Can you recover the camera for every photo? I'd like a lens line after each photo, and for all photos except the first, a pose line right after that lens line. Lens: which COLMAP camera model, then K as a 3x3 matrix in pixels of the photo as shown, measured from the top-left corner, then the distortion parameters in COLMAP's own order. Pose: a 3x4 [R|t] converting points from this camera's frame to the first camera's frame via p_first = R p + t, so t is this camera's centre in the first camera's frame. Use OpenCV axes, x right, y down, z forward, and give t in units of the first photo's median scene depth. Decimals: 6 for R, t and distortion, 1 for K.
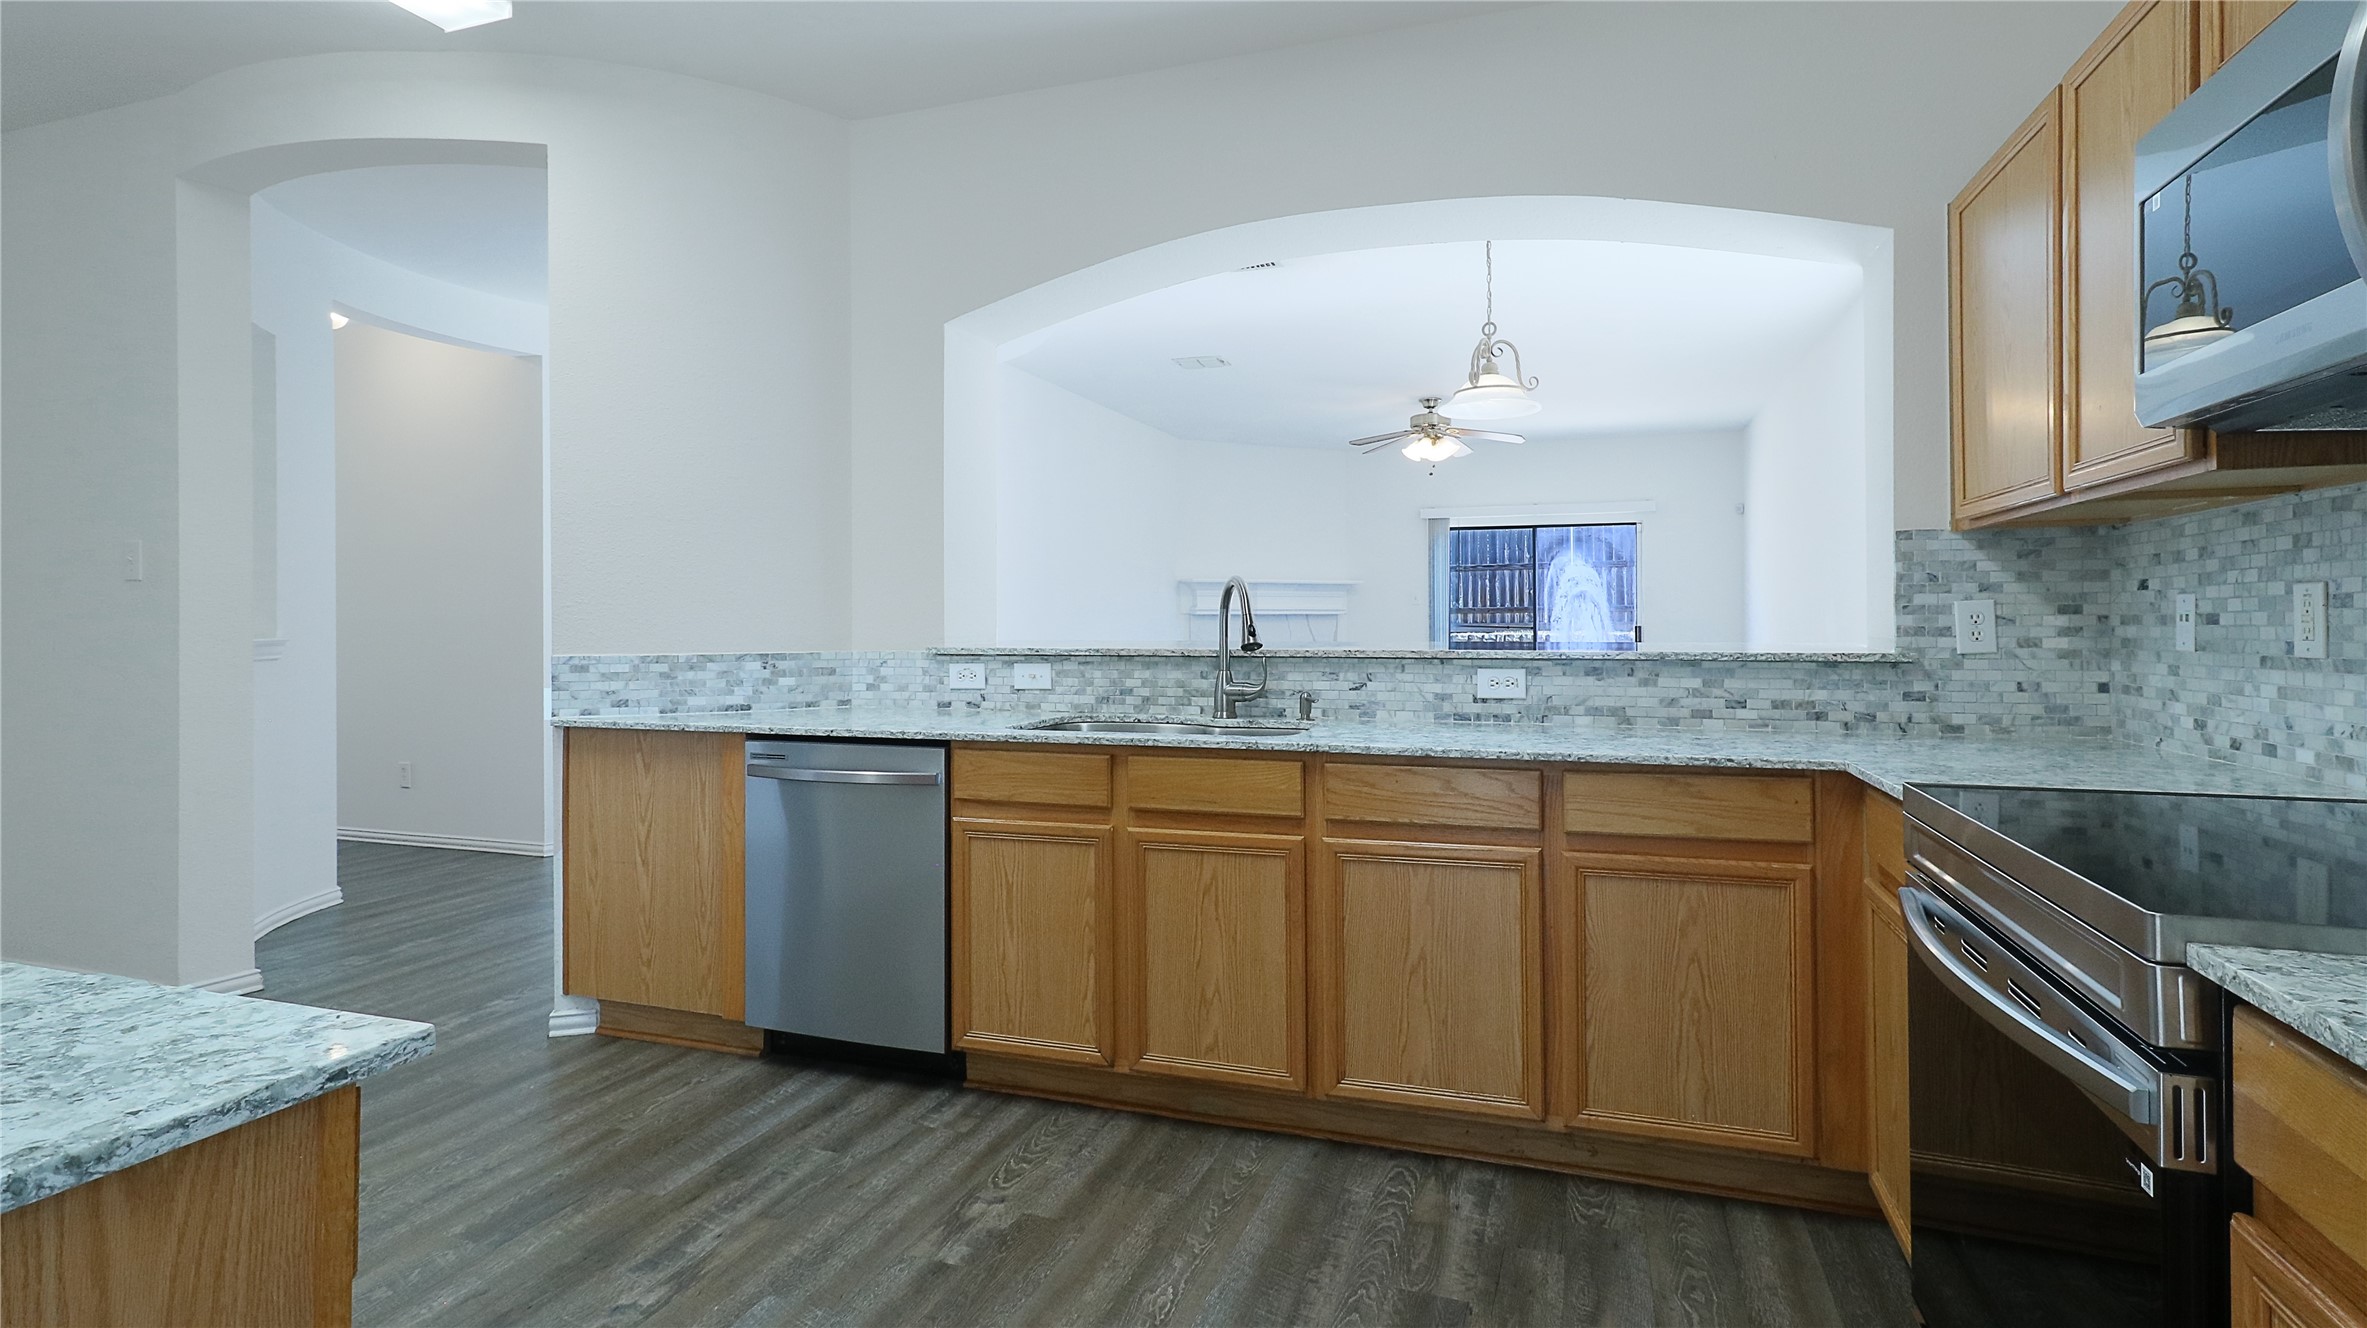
lens RADIAL K [[1112.7, 0, 1214.5], [0, 1112.7, 625.0], [0, 0, 1]] dist [0.000450, 0.000349]
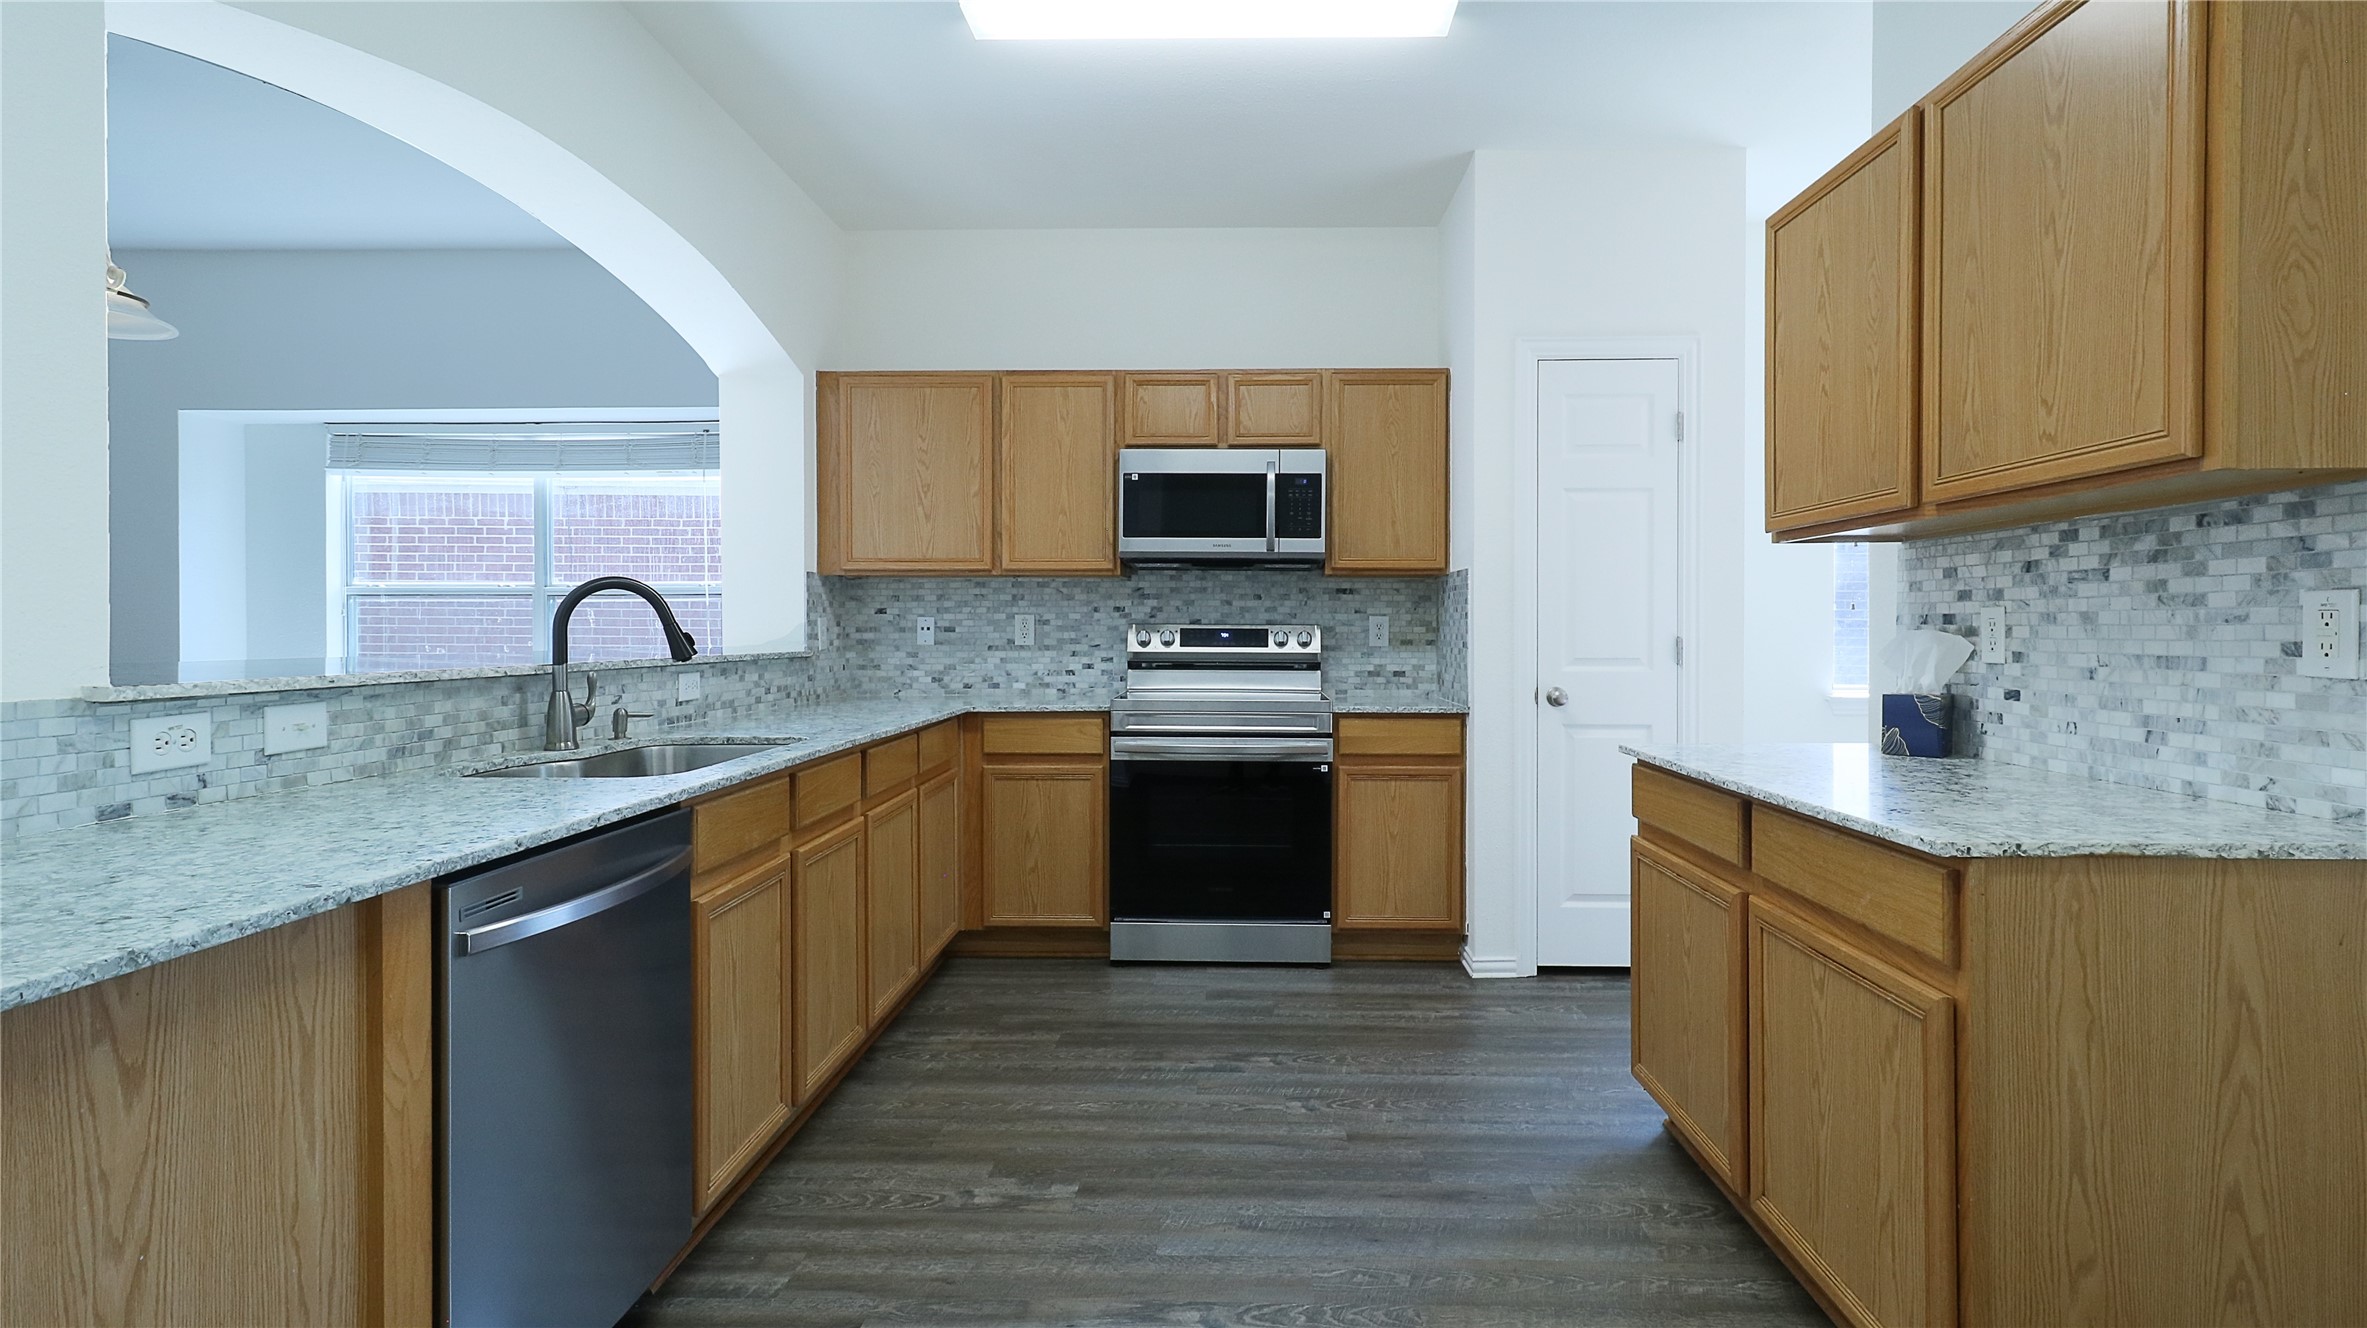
lens RADIAL K [[1112.7, 0, 1214.5], [0, 1112.7, 625.0], [0, 0, 1]] dist [0.000450, 0.000349]
pose [[-0.283216, 0.004801, 0.959044, -1.081593], [0.002488, 0.999988, -0.004271, -0.002705], [-0.959053, 0.001177, -0.283225, 0.929330]]
